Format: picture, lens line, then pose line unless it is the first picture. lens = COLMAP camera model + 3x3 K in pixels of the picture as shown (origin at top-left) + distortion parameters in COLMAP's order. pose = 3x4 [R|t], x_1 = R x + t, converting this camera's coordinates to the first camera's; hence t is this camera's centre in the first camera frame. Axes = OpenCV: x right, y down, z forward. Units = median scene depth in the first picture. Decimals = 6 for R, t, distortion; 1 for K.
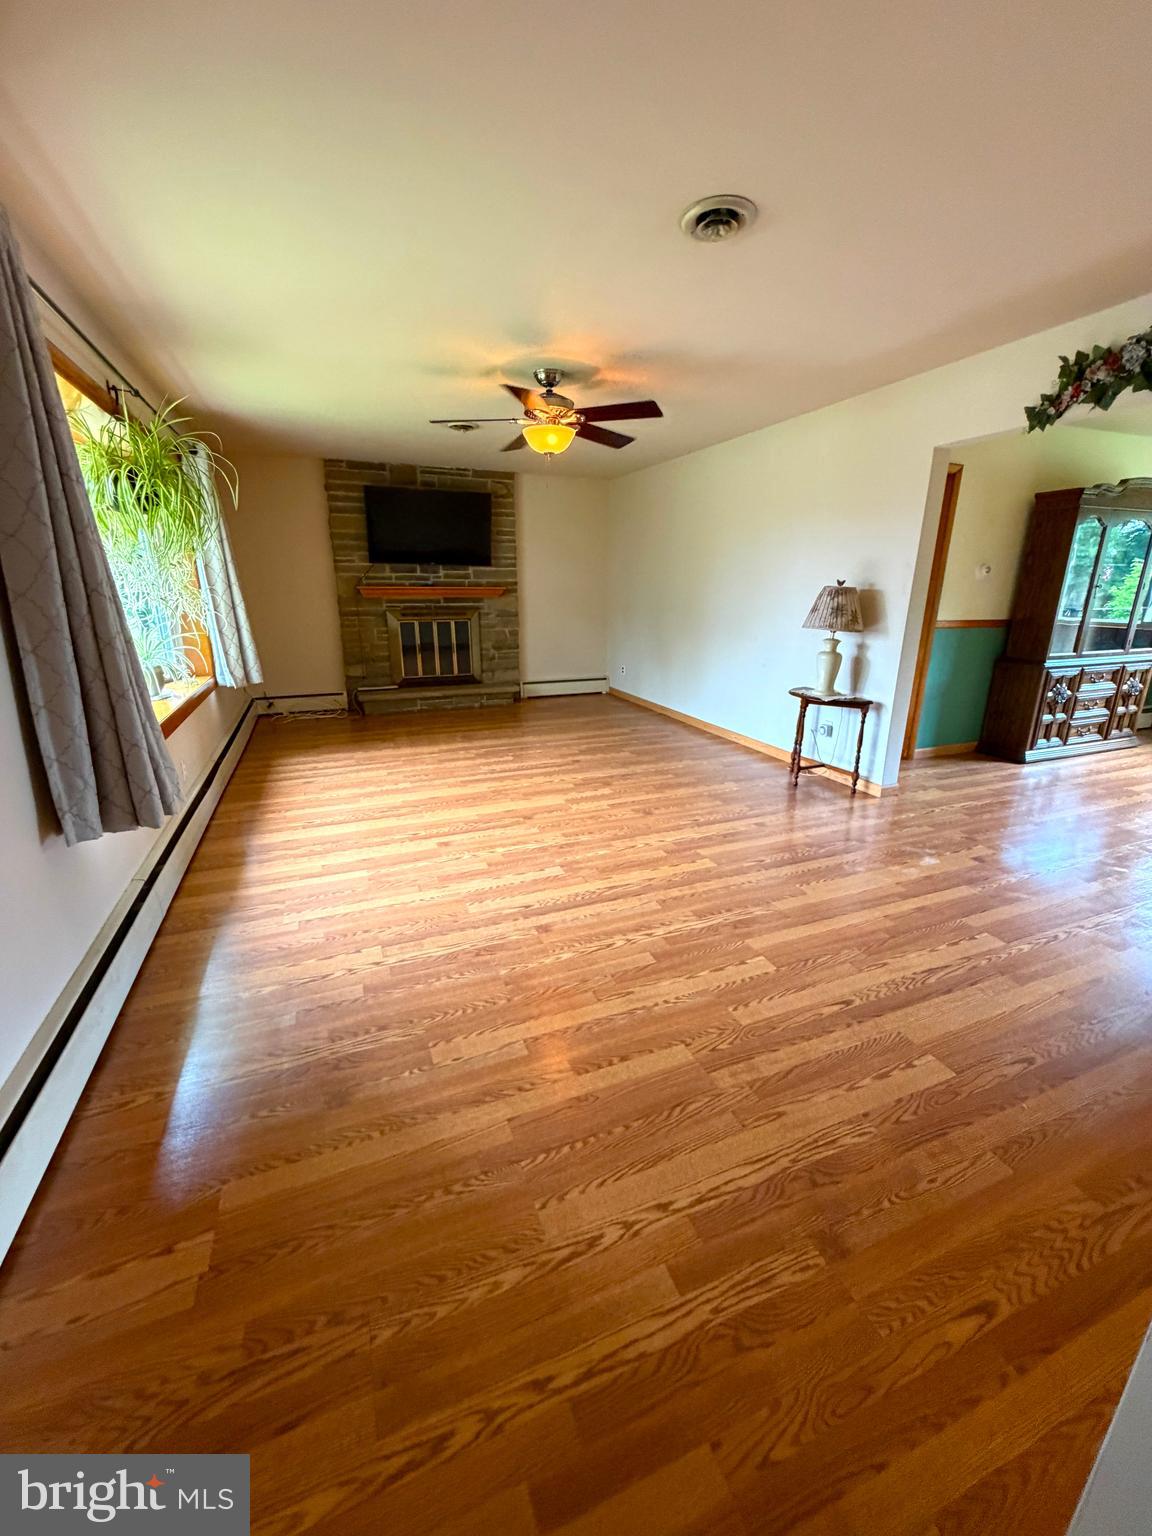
lens RADIAL K [[611.5, 0, 577.9], [0, 611.5, 768.8], [0, 0, 1]] dist [0.000840, -0.000453]
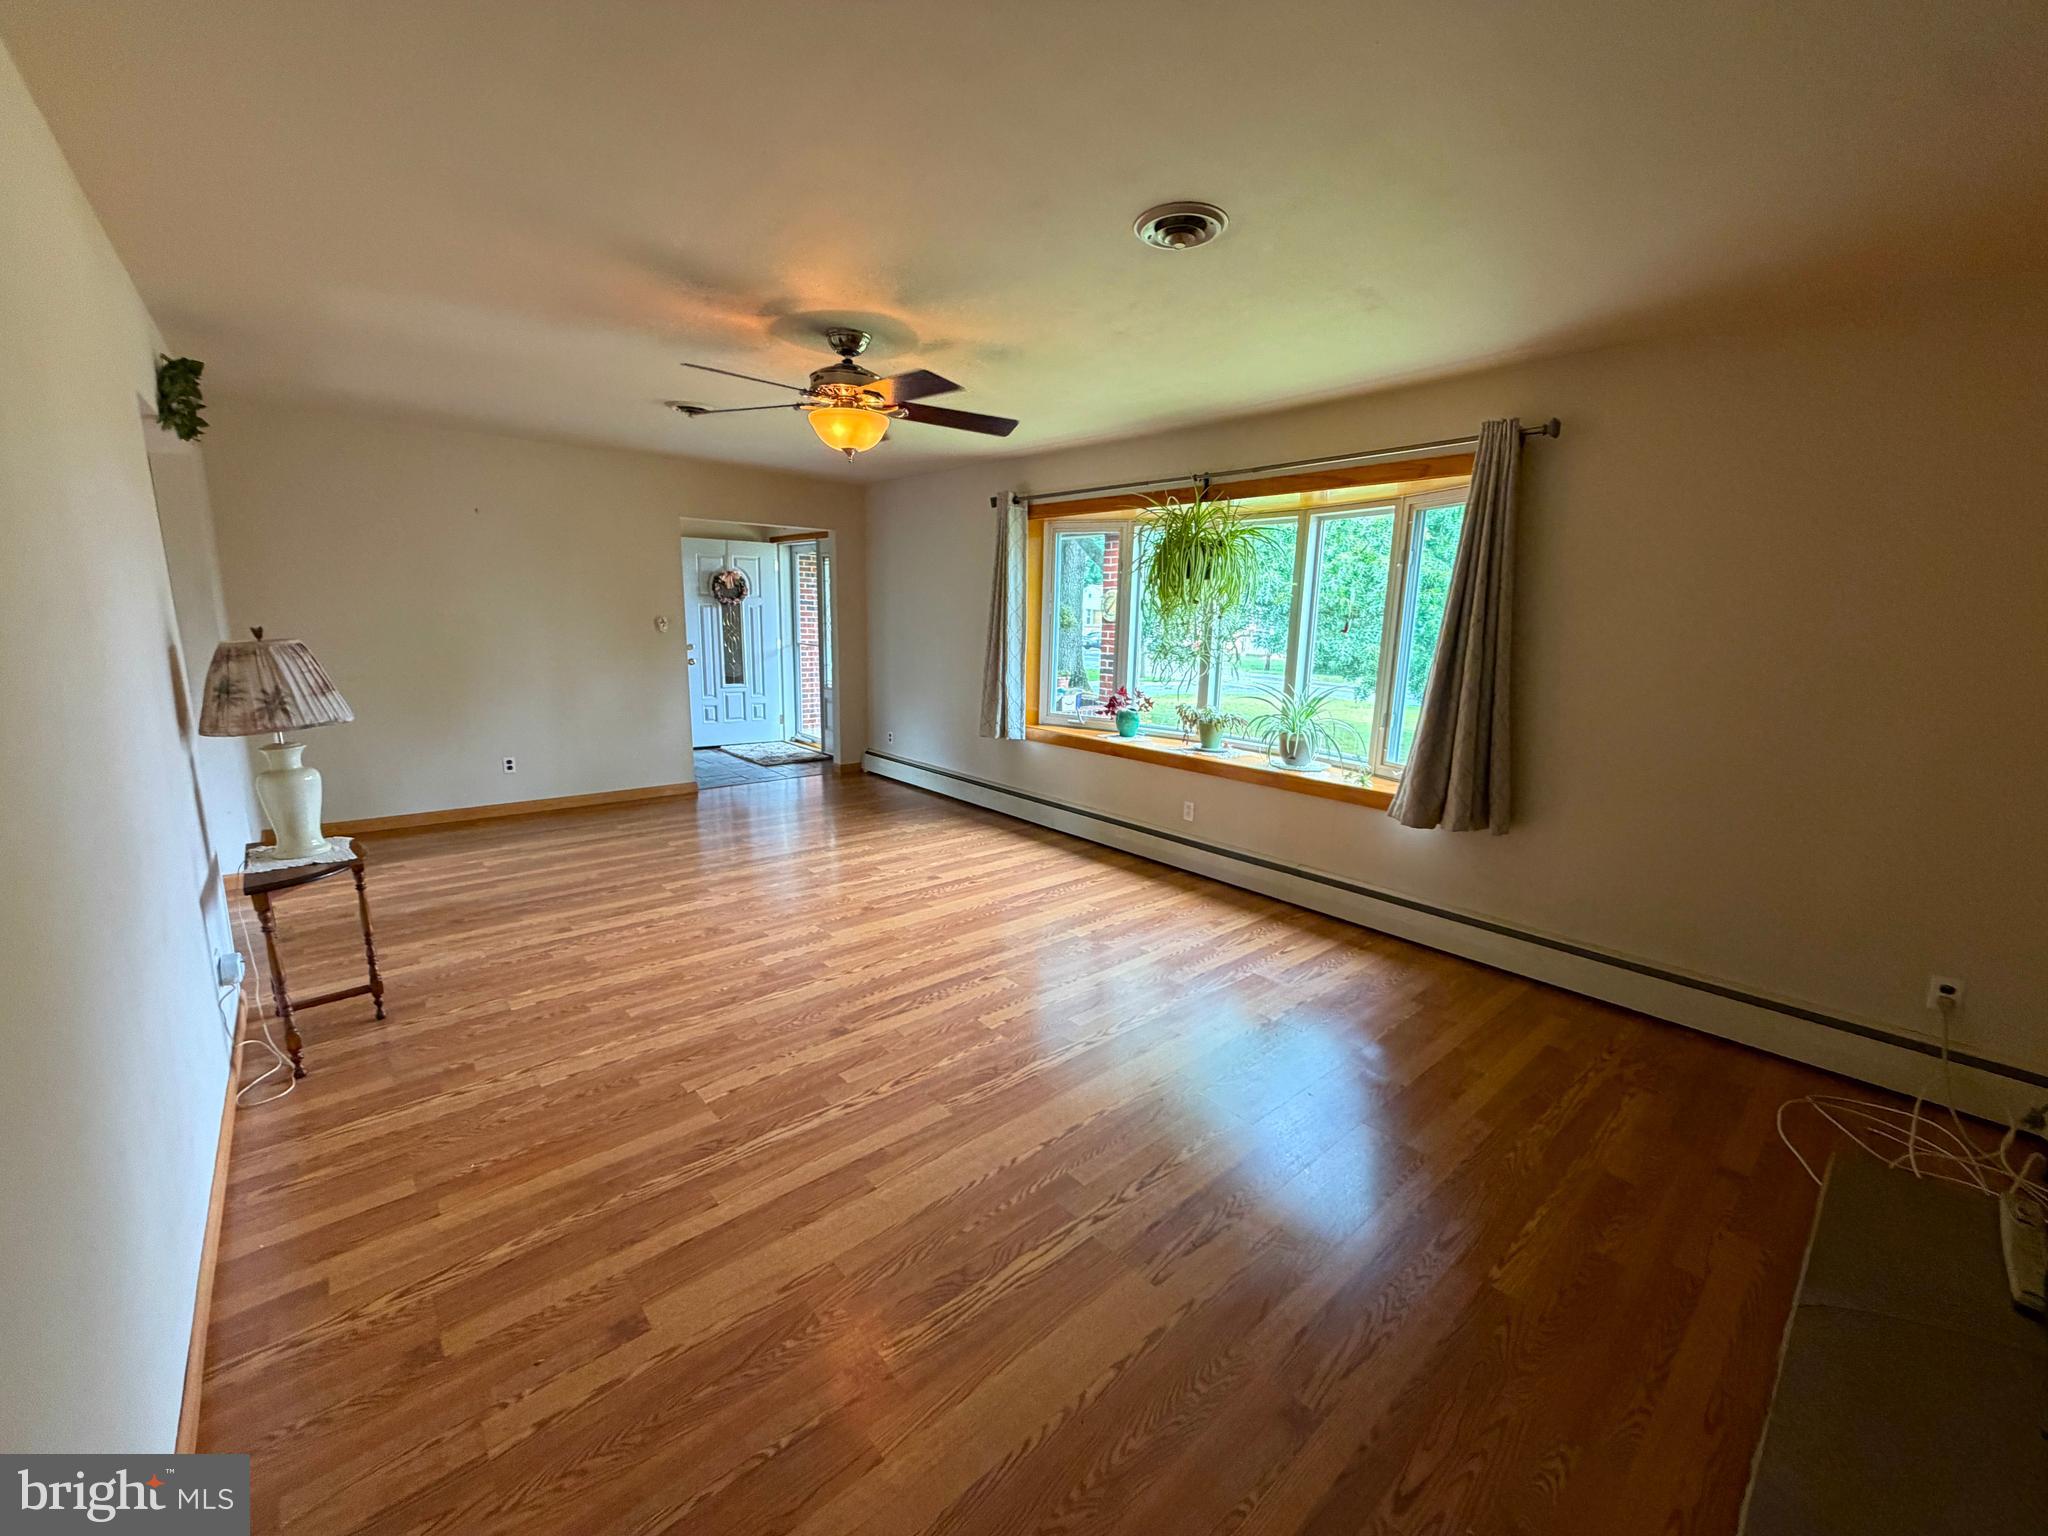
lens RADIAL K [[815.3, 0, 1024.4], [0, 815.3, 763.6], [0, 0, 1]] dist [0.000840, -0.000453]
pose [[-0.943596, 0.036331, -0.329100, 0.066951], [-0.121319, 0.886896, 0.445755, -0.544860], [0.308072, 0.460539, -0.832463, 1.680001]]
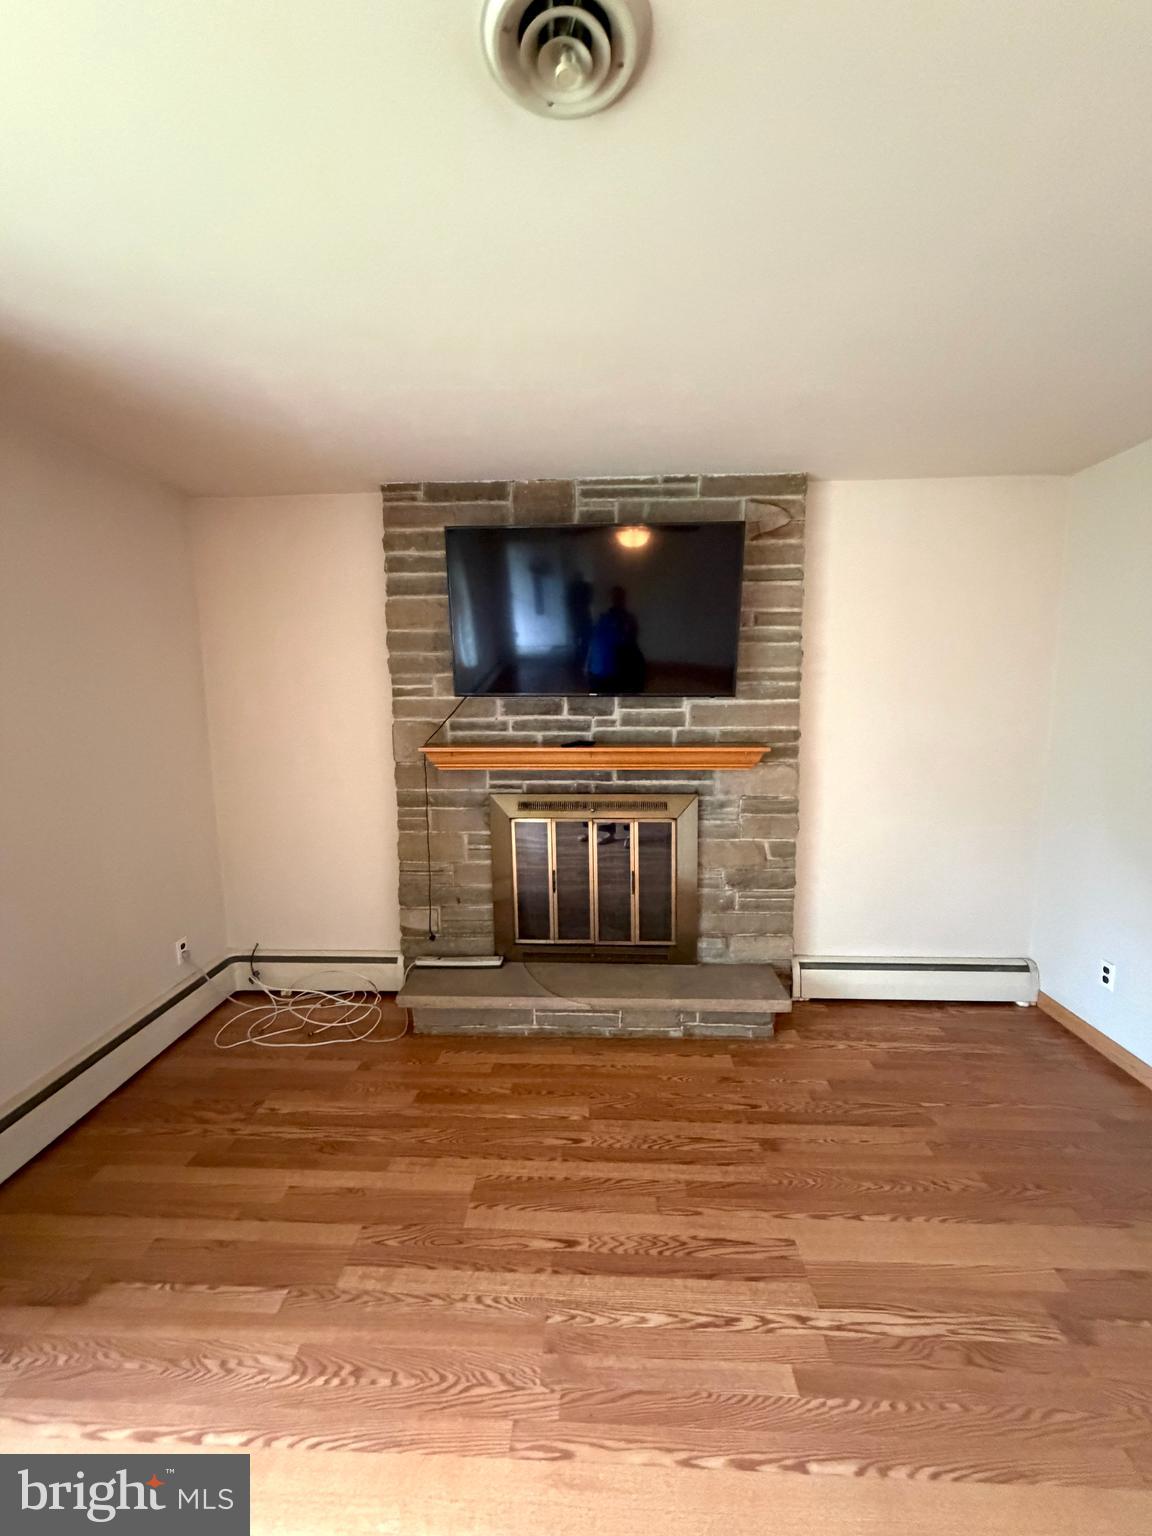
lens RADIAL K [[611.5, 0, 577.9], [0, 611.5, 763.2], [0, 0, 1]] dist [0.000840, -0.000453]
pose [[0.908962, 0.037749, -0.415166, -0.107657], [-0.110784, 0.981955, -0.153266, -0.346245], [0.401888, 0.185307, 0.896742, 0.971777]]
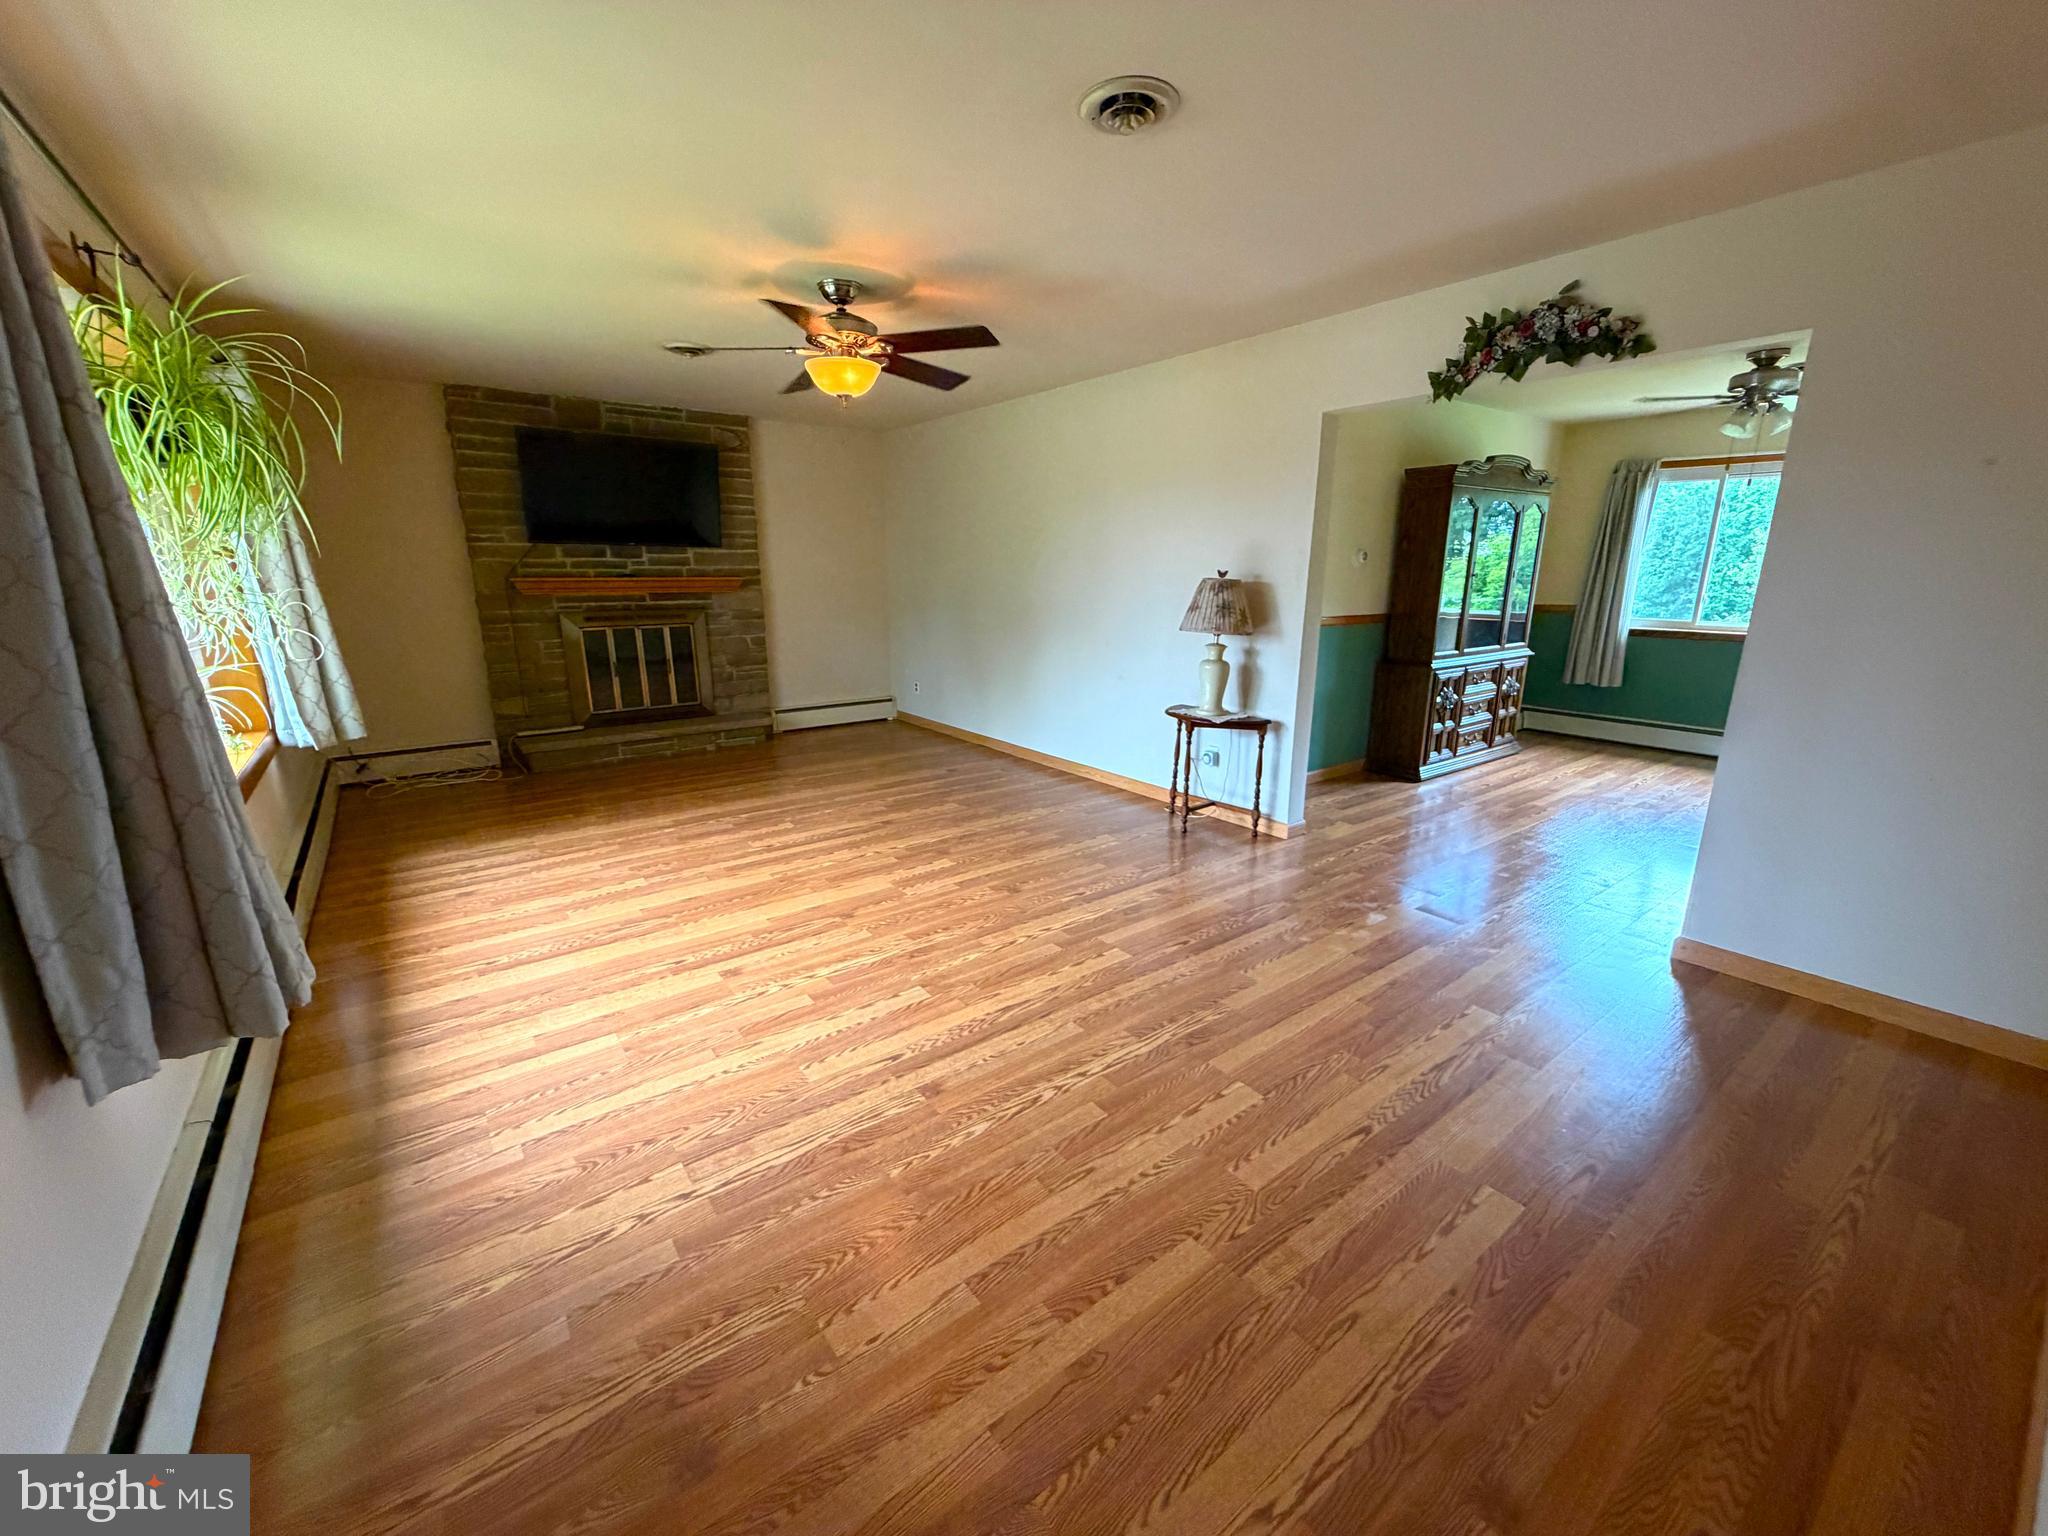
lens RADIAL K [[815.3, 0, 1024.9], [0, 815.3, 772.3], [0, 0, 1]] dist [0.000840, -0.000453]
pose [[0.965518, -0.066157, 0.251790, -0.096230], [0.077395, 0.996387, -0.034983, -0.028843], [-0.248566, 0.053264, 0.967149, 0.051567]]
